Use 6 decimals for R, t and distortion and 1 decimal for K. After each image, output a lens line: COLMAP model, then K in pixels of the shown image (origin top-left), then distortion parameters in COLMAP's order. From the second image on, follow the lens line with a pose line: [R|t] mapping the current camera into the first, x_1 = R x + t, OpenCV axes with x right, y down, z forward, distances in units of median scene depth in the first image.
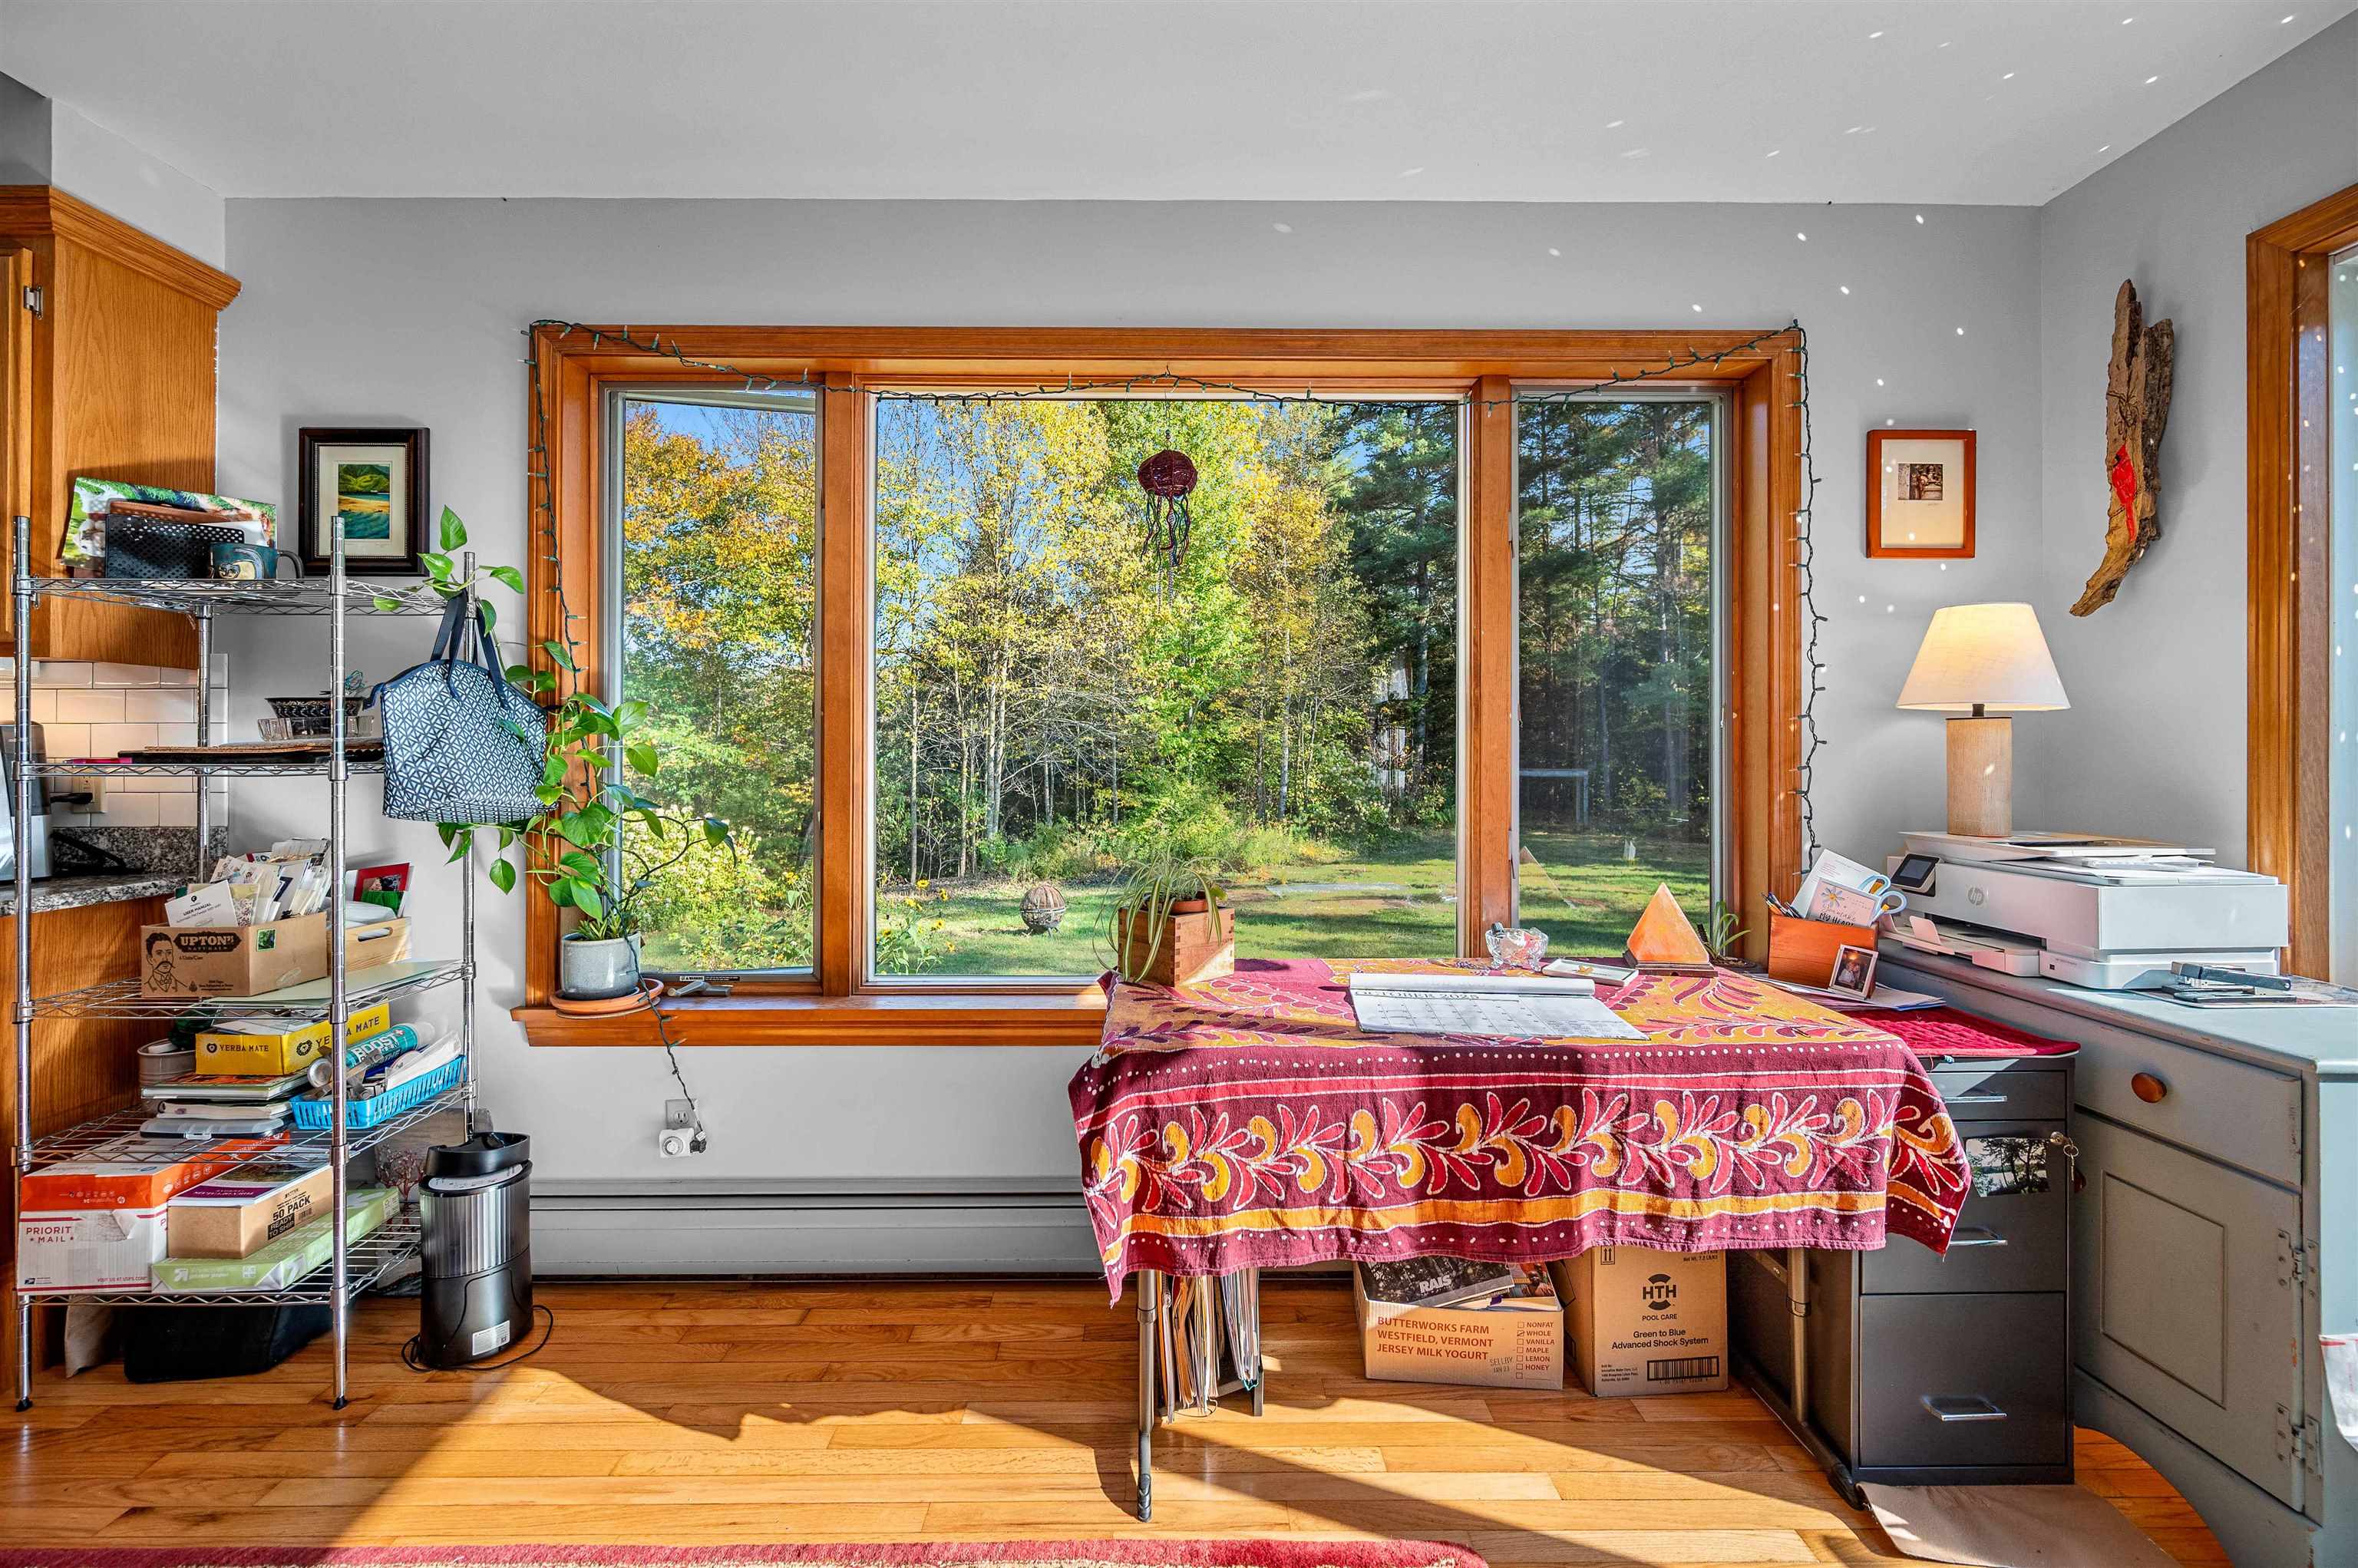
lens RADIAL K [[952.4, 0, 1181.6], [0, 952.4, 741.9], [0, 0, 1]] dist [0.000951, 0.000178]
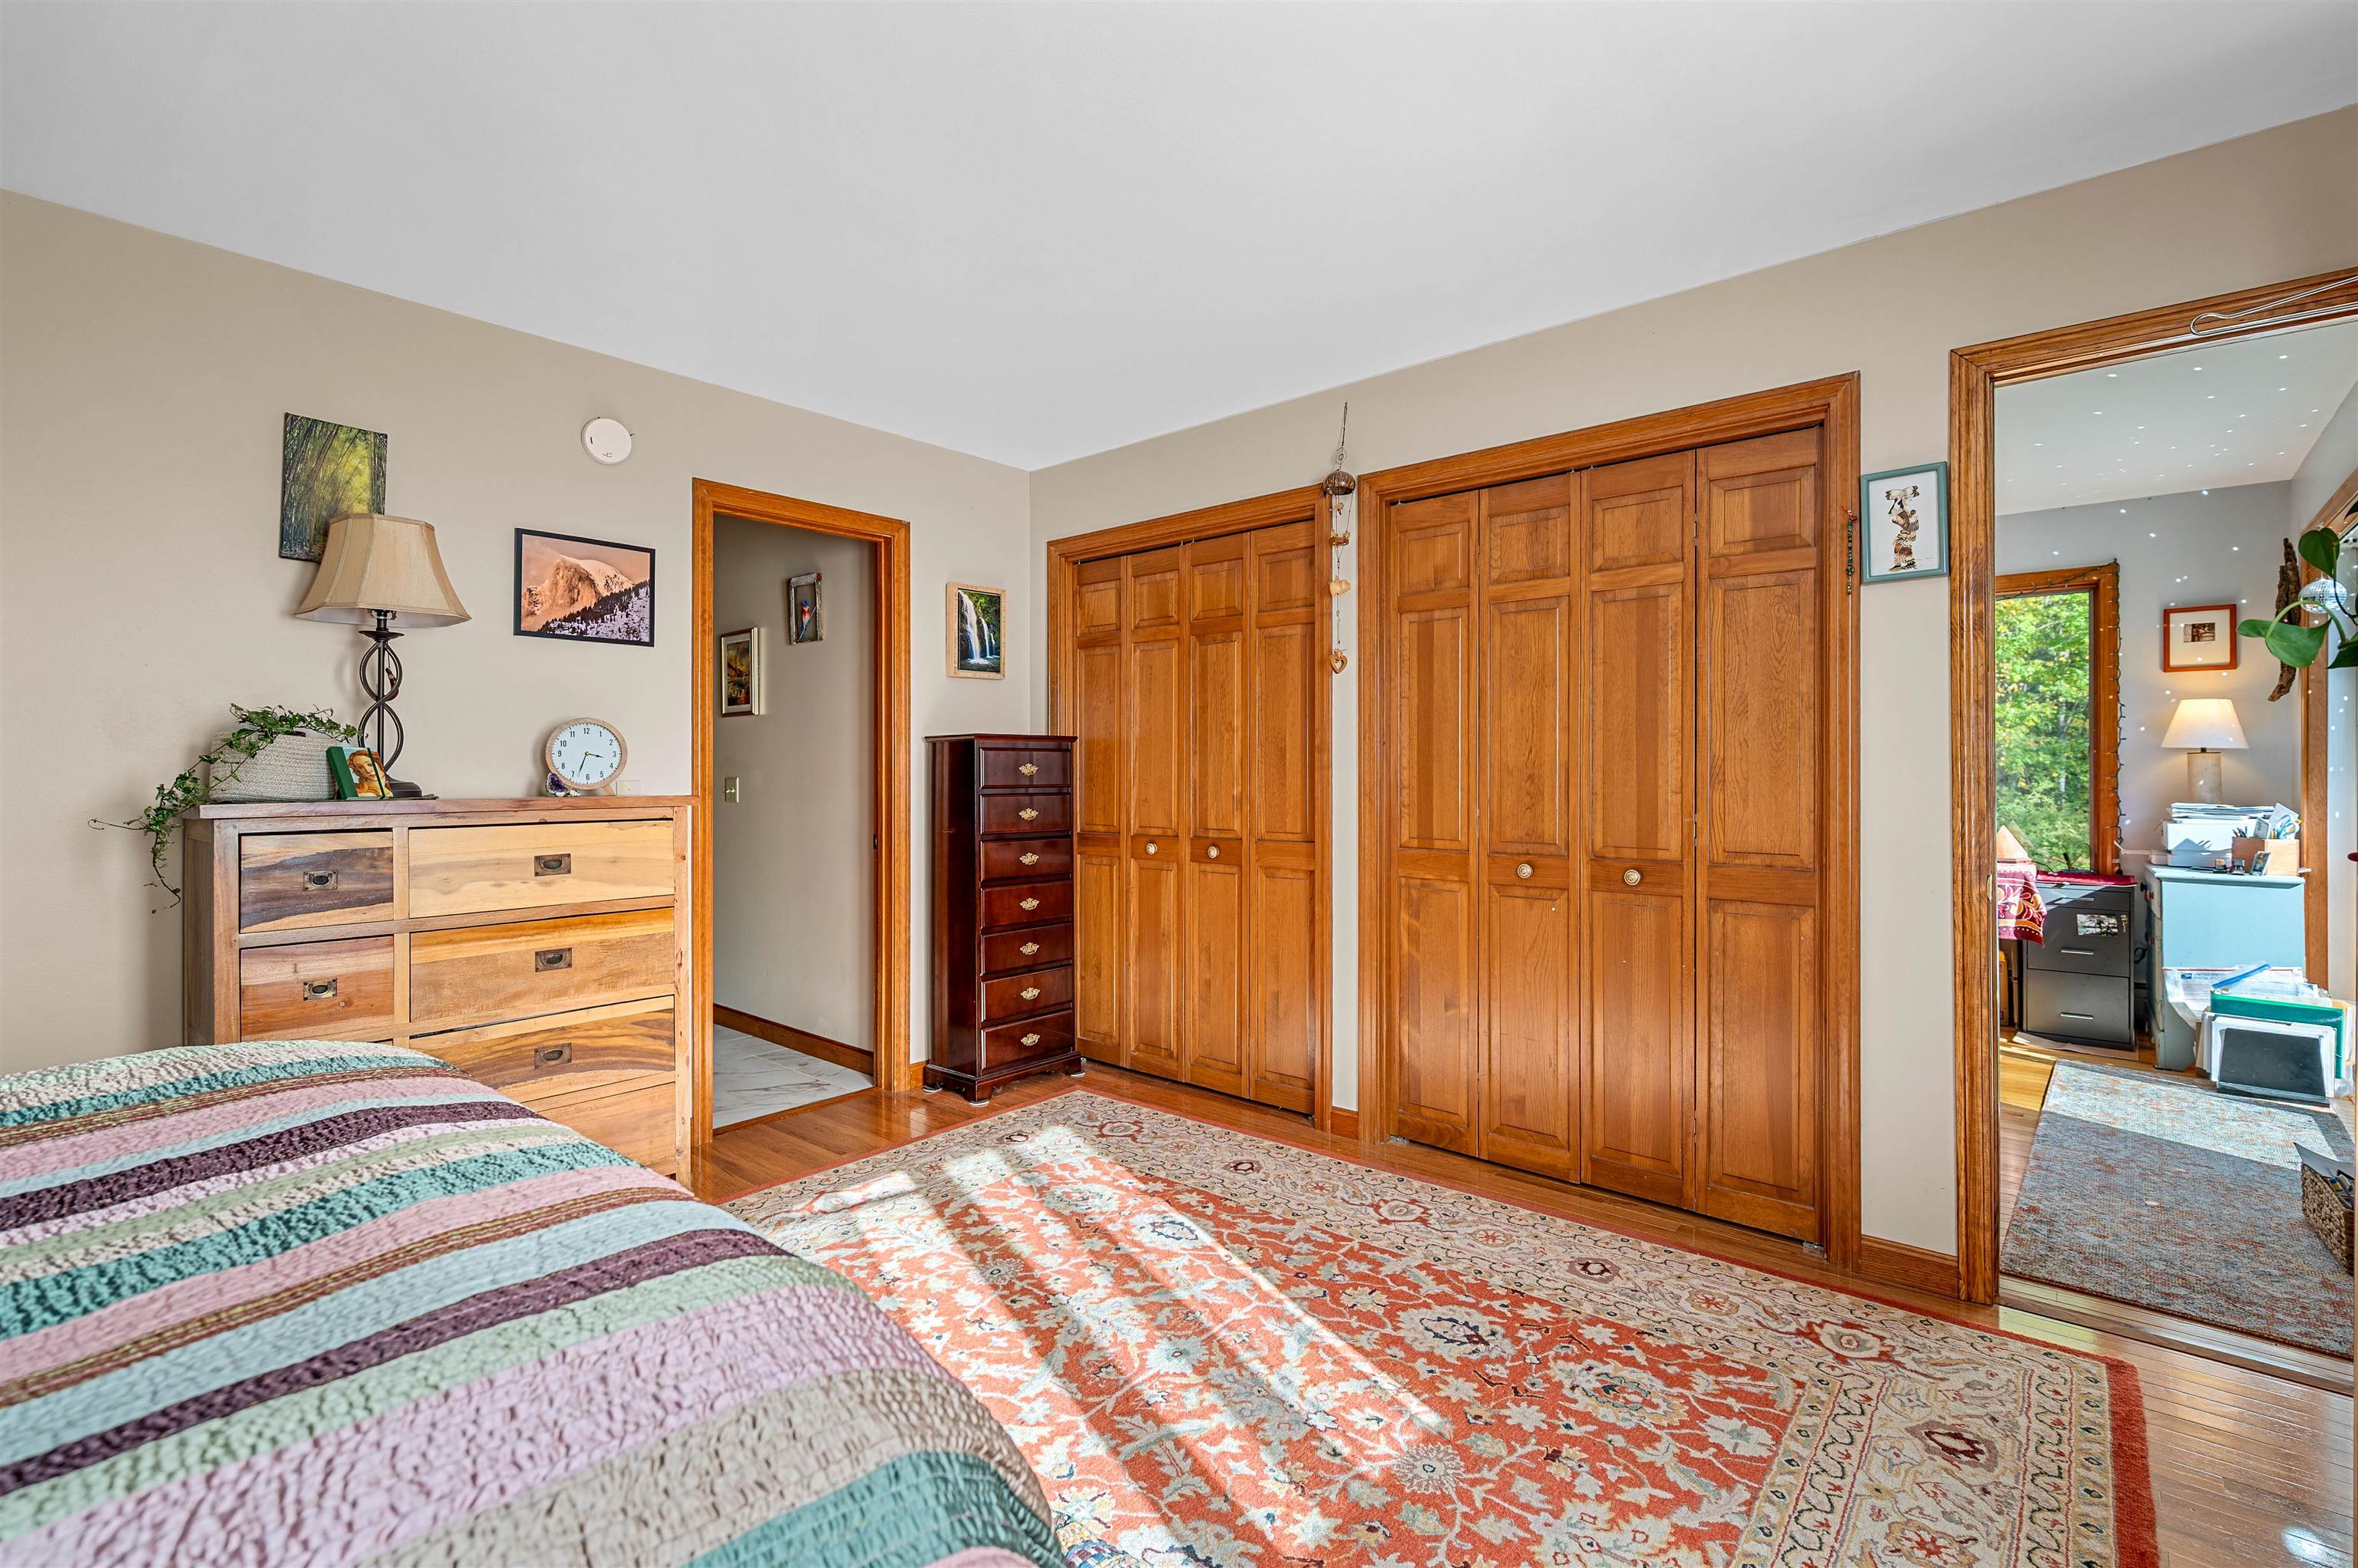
lens RADIAL K [[1062.7, 0, 1175.6], [0, 1062.7, 761.9], [0, 0, 1]] dist [-0.000524, 0.000258]
pose [[0.752056, -0.007587, -0.659055, 0.679167], [0.006757, 0.999970, -0.003802, -0.012270], [0.659064, -0.001594, 0.752085, -2.209420]]
